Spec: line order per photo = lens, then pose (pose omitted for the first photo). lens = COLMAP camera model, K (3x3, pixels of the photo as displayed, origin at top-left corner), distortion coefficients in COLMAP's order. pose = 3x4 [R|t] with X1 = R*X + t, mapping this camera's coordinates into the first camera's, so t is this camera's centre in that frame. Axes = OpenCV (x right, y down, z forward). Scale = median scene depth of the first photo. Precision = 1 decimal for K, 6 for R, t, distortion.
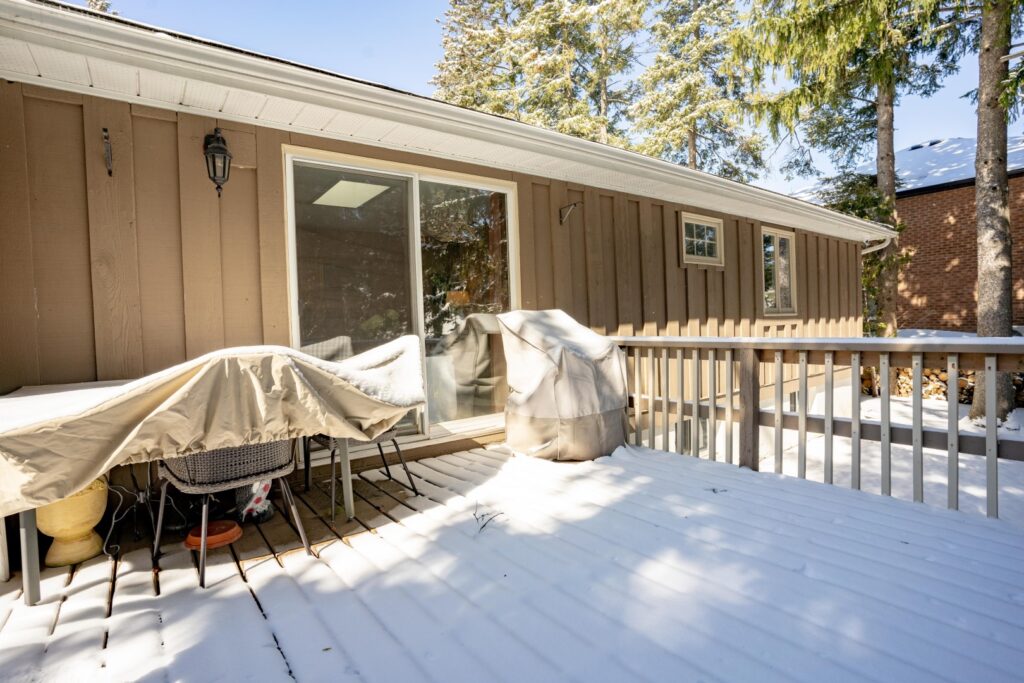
lens RADIAL K [[490.8, 0, 515.6], [0, 490.8, 339.4], [0, 0, 1]] dist [0.002146, 0.000022]
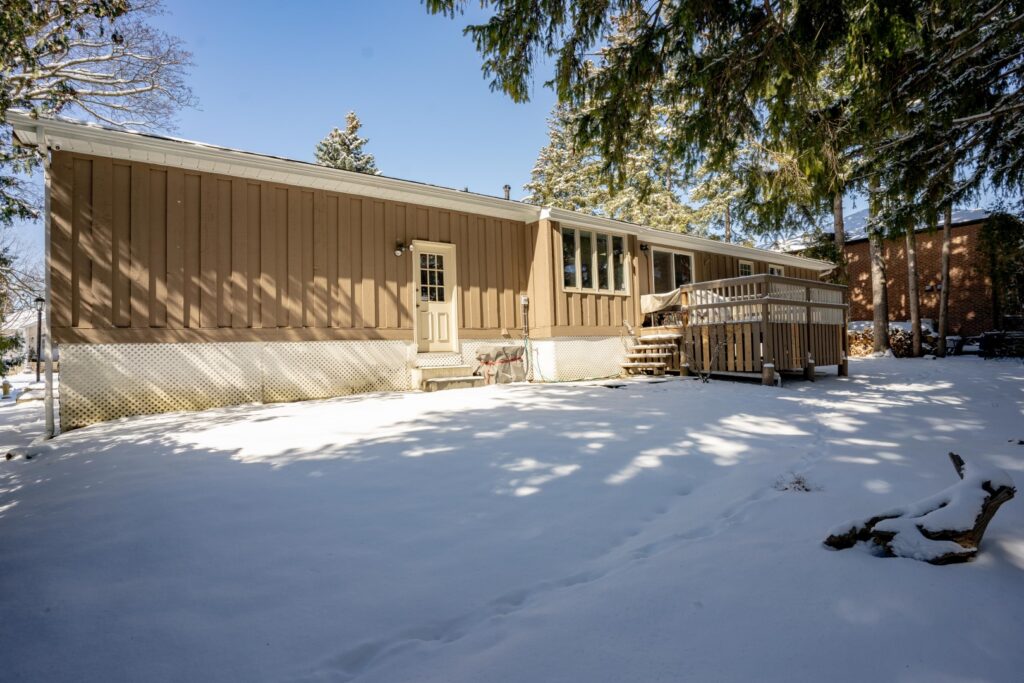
lens RADIAL K [[490.8, 0, 515.6], [0, 490.8, 339.4], [0, 0, 1]] dist [0.002146, 0.000022]
pose [[0.999709, 0.009324, -0.022251, -0.558729], [-0.010383, 0.998795, -0.047961, 0.218847], [0.021777, 0.048178, 0.998601, -1.155175]]
